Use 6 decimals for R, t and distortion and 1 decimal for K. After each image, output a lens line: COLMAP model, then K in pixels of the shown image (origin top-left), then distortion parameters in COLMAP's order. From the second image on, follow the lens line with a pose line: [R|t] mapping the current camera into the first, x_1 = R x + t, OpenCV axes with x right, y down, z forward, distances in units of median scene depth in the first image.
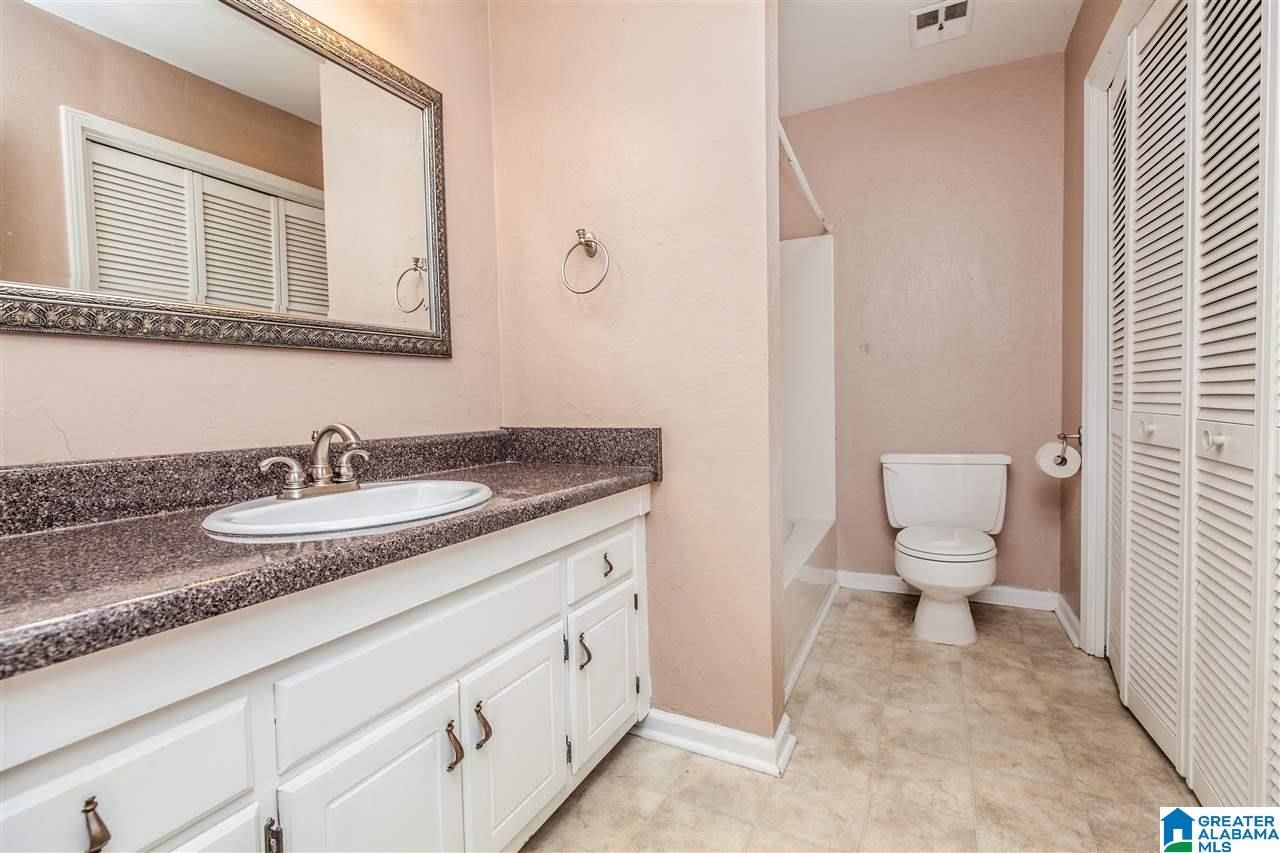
lens RADIAL K [[568.0, 0, 646.5], [0, 568.0, 425.2], [0, 0, 1]] dist [0.000407, 0.000107]
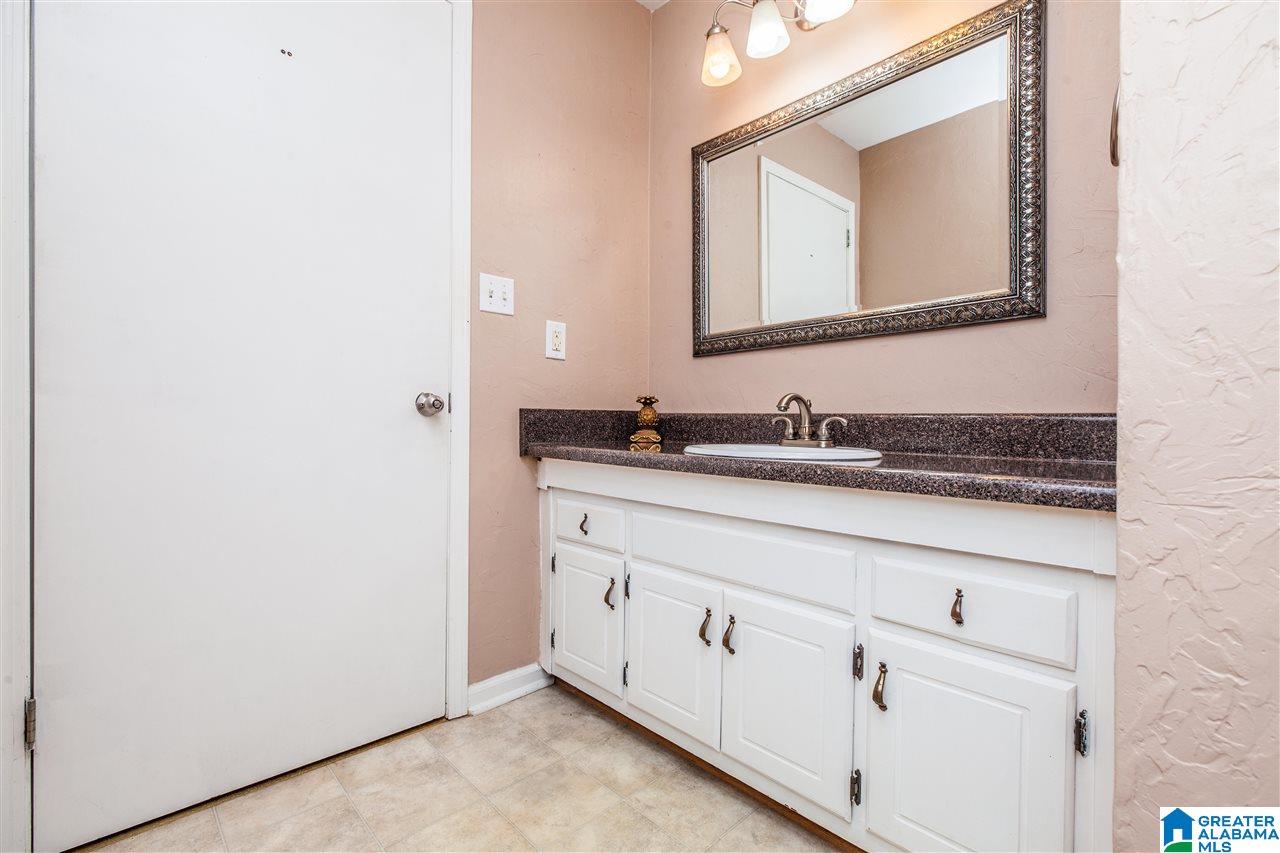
lens RADIAL K [[568.0, 0, 646.5], [0, 568.0, 425.2], [0, 0, 1]] dist [0.000407, 0.000107]
pose [[-0.308530, 0.023626, -0.950921, 0.774734], [-0.042846, 0.998332, 0.038705, 0.032087], [0.950249, 0.052685, -0.307003, 0.995001]]
